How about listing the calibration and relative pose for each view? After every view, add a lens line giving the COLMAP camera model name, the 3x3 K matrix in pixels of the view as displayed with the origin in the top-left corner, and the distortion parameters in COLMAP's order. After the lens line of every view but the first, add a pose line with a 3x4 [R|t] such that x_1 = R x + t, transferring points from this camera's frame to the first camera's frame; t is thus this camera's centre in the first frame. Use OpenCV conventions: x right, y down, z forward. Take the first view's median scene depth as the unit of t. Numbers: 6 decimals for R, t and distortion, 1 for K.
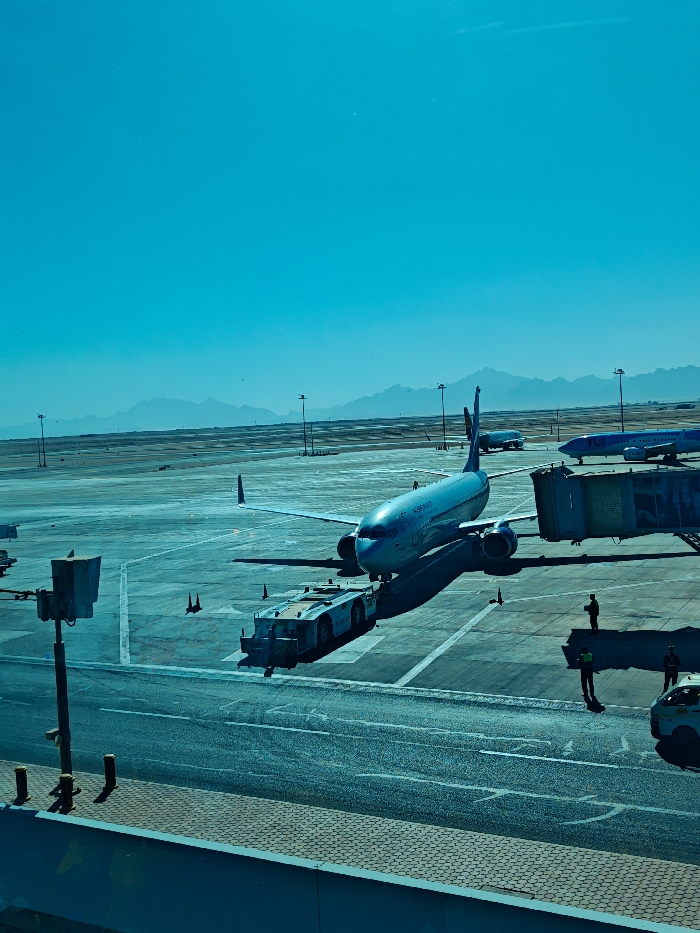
lens RADIAL K [[1003.2, 0, 350.0], [0, 1003.2, 466.5], [0, 0, 1]] dist [-0.000246, -0.005317]
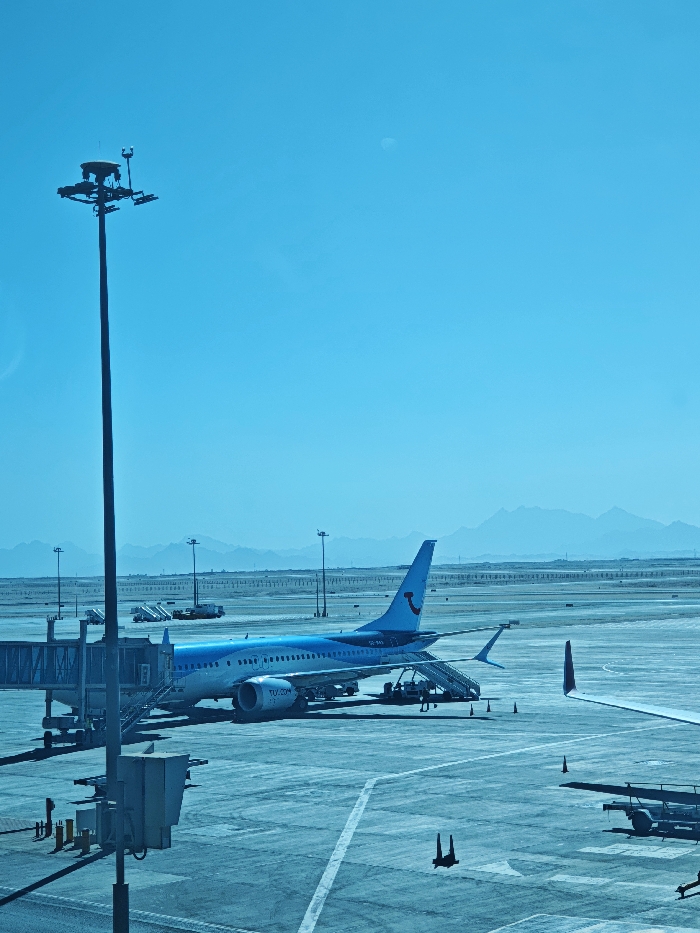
lens RADIAL K [[1734.2, 0, 350.0], [0, 1734.2, 466.5], [0, 0, 1]] dist [0.049114, 0.376832]
pose [[0.954115, 0.011364, -0.299225, 0.099475], [-0.038579, 0.995616, -0.085204, -0.003910], [0.296945, 0.092838, 0.950371, -0.041290]]
